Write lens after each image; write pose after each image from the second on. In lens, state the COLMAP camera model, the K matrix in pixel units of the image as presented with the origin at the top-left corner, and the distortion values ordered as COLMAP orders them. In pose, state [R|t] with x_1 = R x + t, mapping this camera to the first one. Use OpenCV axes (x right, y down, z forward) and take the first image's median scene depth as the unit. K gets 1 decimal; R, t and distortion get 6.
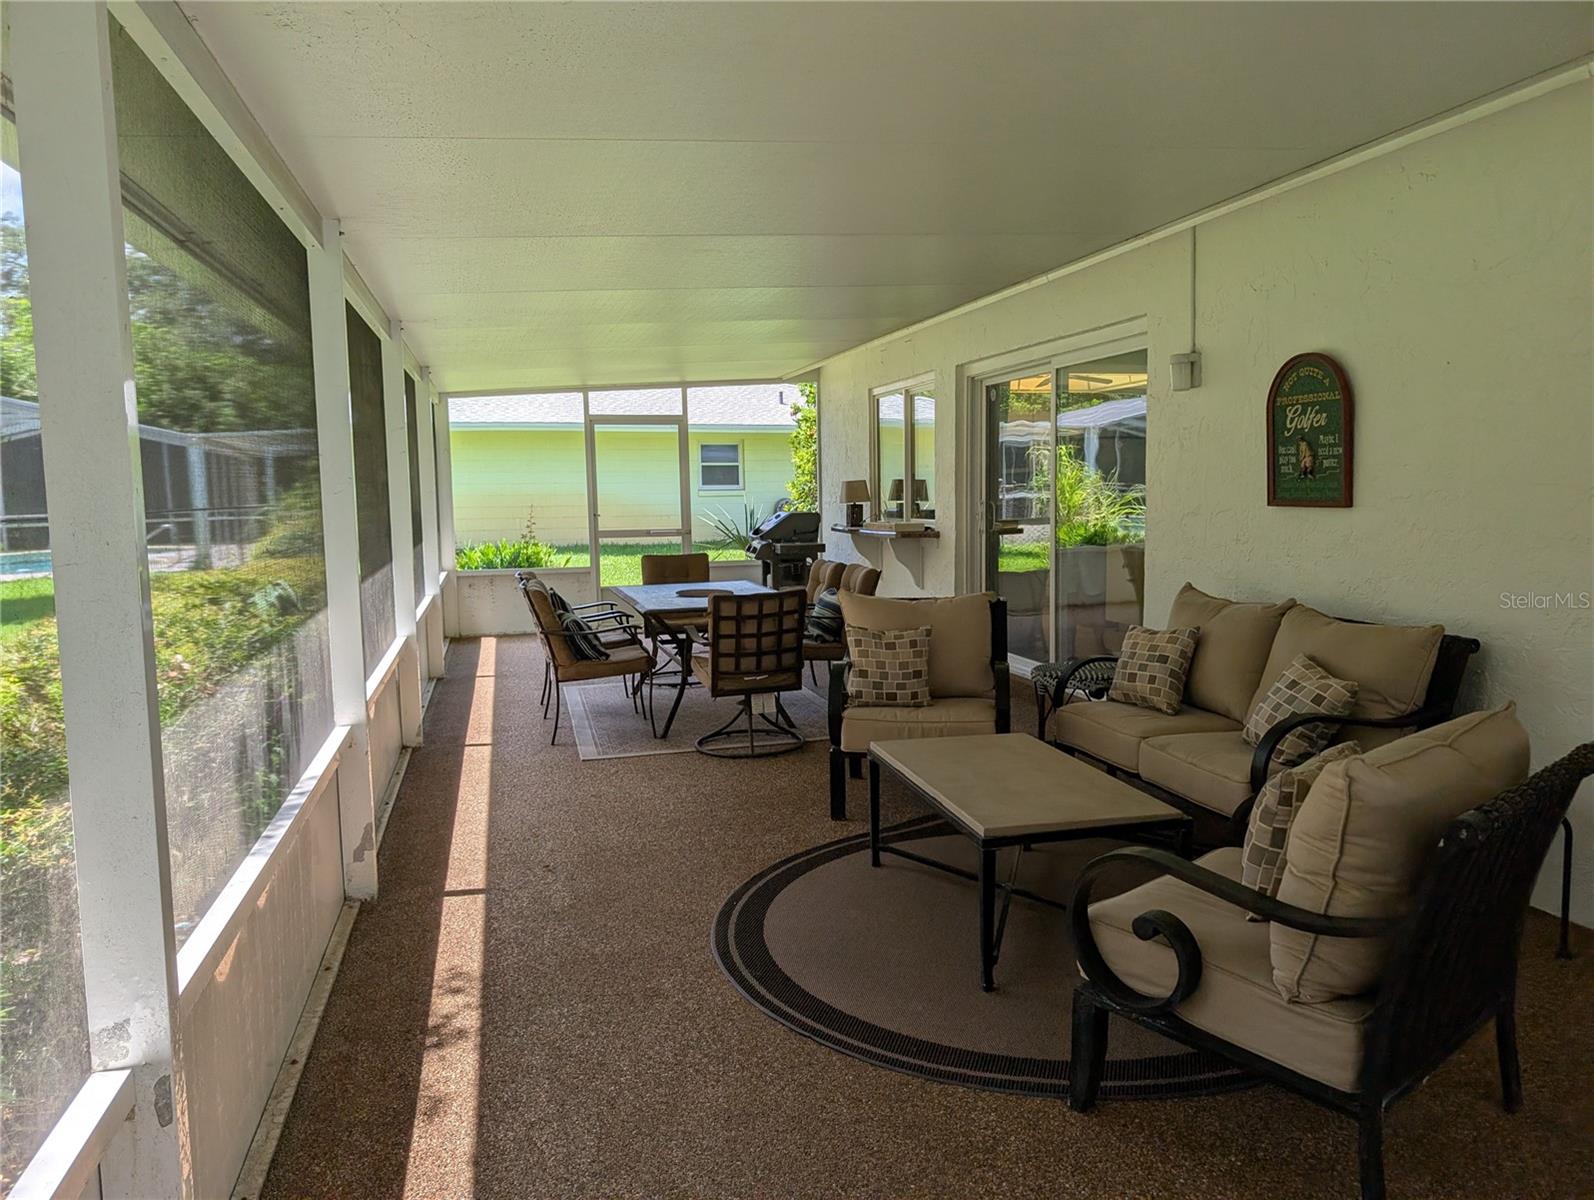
lens RADIAL K [[1121.1, 0, 797.3], [0, 1121.1, 588.4], [0, 0, 1]] dist [0.003908, -0.006494]
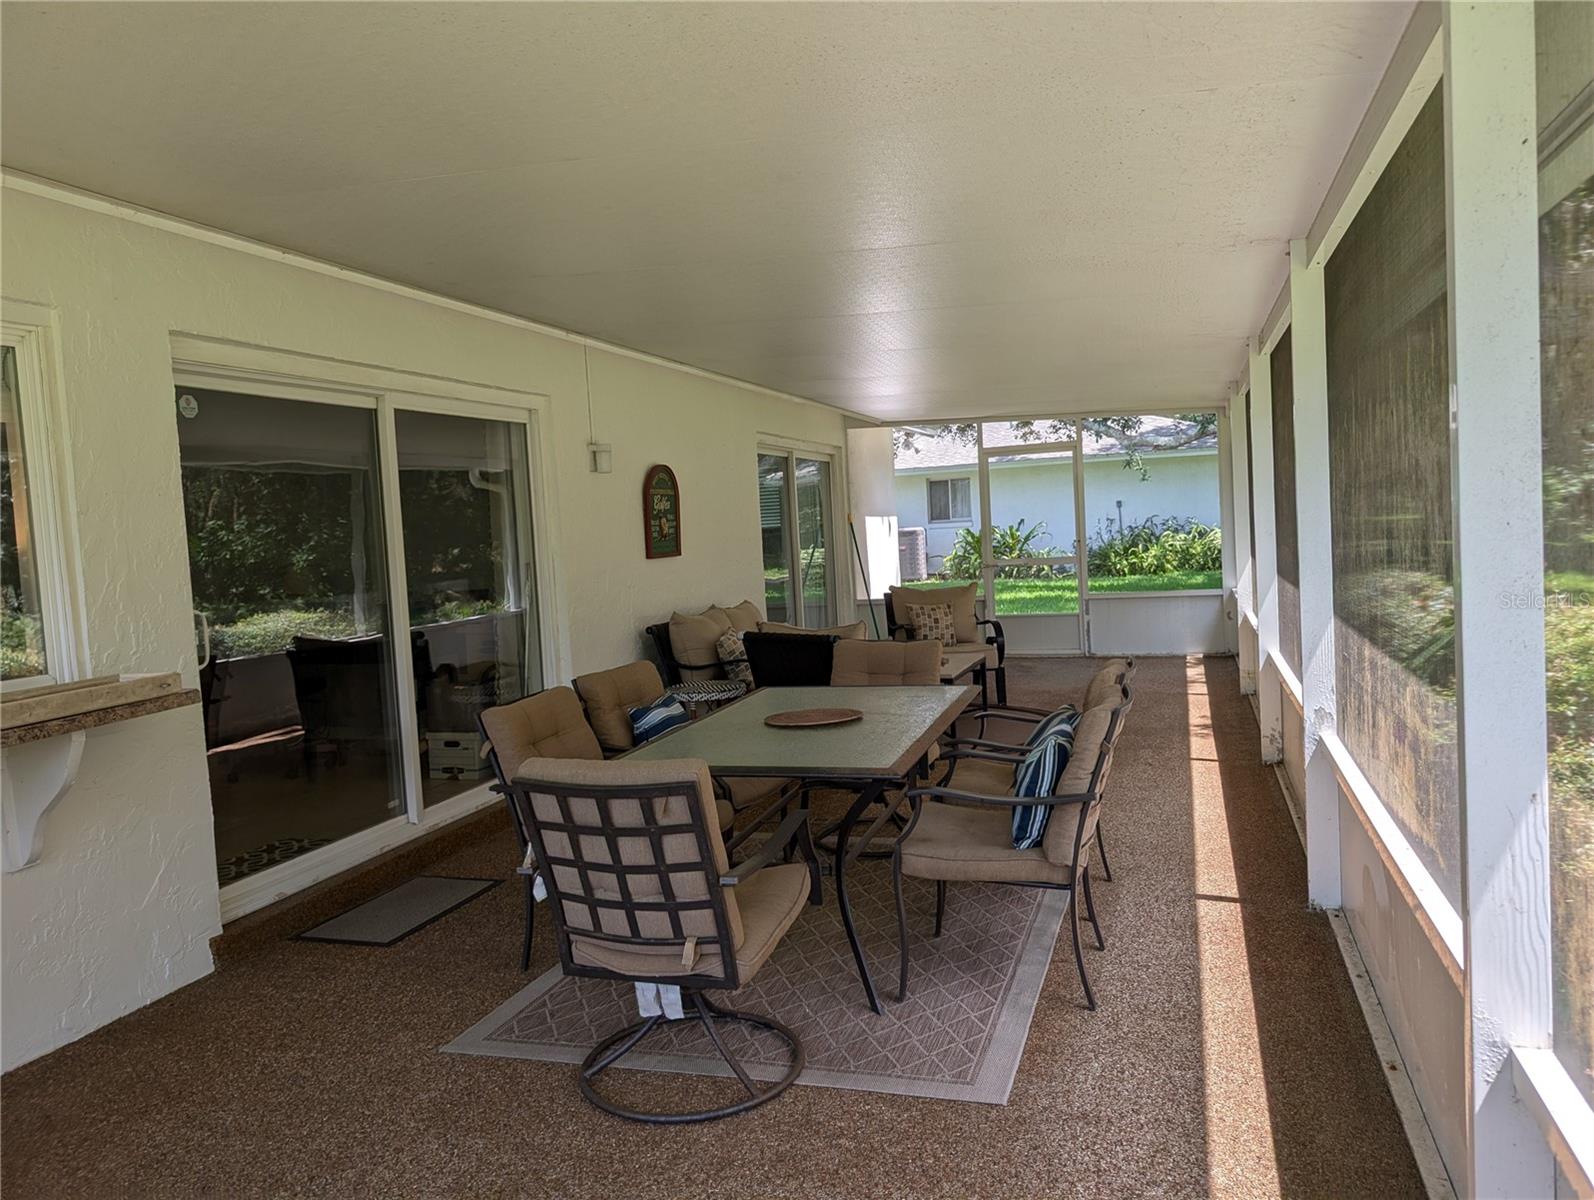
lens RADIAL K [[1121.1, 0, 797.3], [0, 1121.1, 588.4], [0, 0, 1]] dist [0.003908, -0.006494]
pose [[-0.817691, 0.024080, 0.575153, -0.618937], [0.119365, 0.984502, 0.128482, -0.206660], [-0.563145, 0.173712, -0.807893, 2.133211]]
